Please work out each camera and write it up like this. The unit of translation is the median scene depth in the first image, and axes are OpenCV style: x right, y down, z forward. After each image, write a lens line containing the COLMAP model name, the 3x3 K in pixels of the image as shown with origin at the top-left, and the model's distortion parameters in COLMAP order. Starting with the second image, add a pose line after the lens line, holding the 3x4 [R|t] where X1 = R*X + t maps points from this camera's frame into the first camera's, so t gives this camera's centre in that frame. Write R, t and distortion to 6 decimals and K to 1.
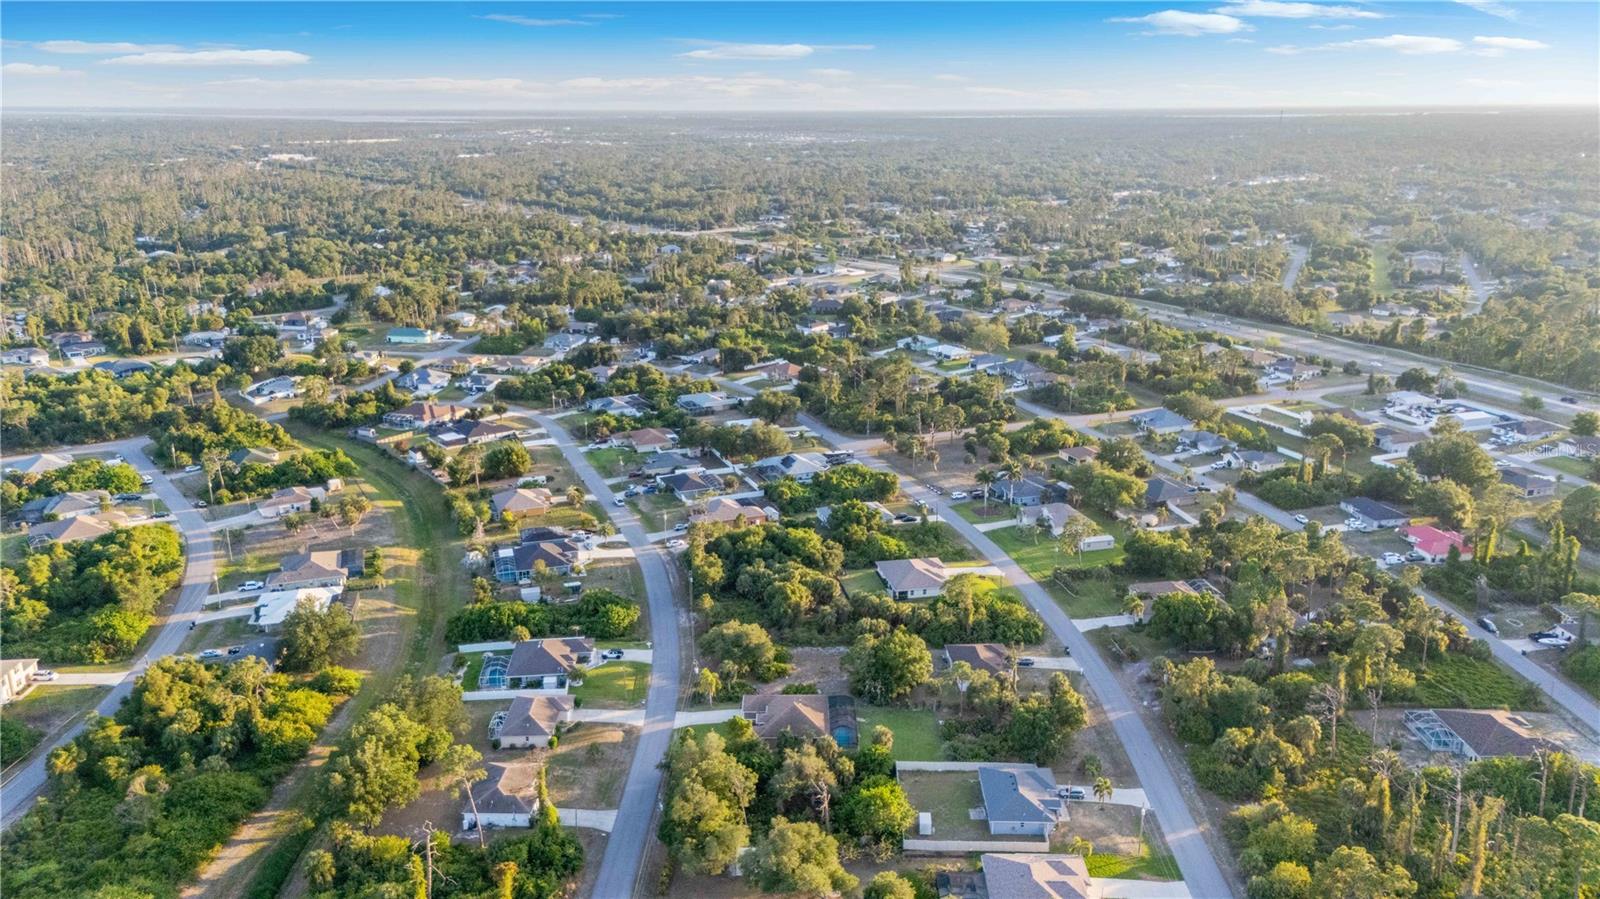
lens RADIAL K [[1193.9, 0, 800.0], [0, 1193.9, 449.5], [0, 0, 1]] dist [0.055247, -0.065552]
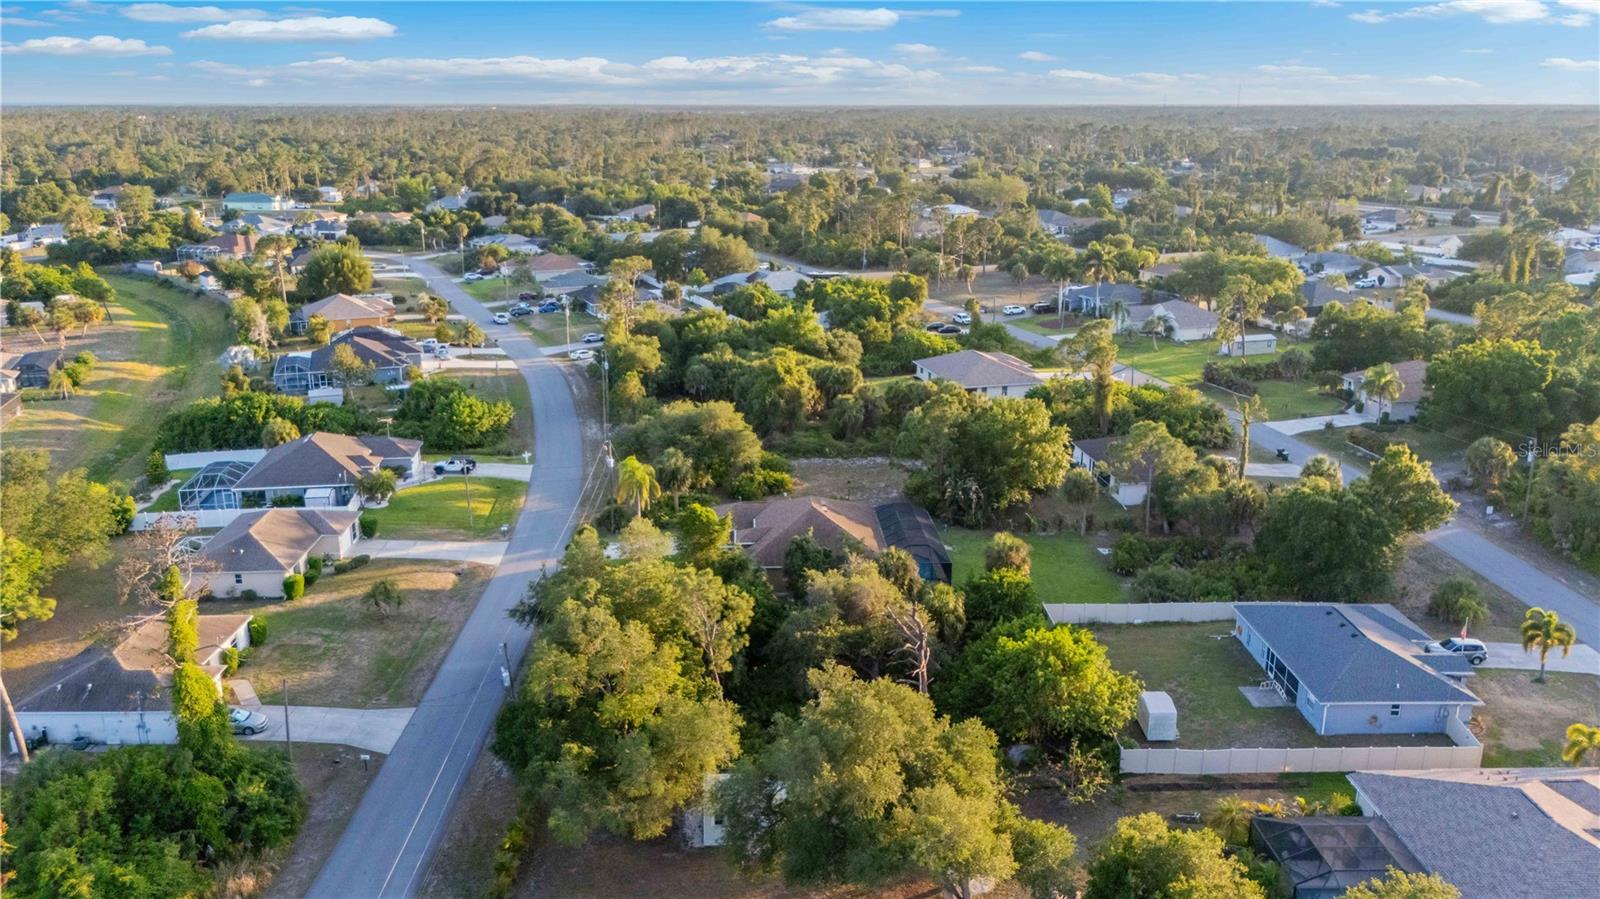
lens RADIAL K [[1205.4, 0, 800.0], [0, 1205.4, 449.5], [0, 0, 1]] dist [0.001934, -0.005245]
pose [[0.998704, -0.010489, 0.049807, -0.034439], [0.011388, 0.999776, -0.017815, 0.202037], [-0.049609, 0.018359, 0.998600, 0.526614]]
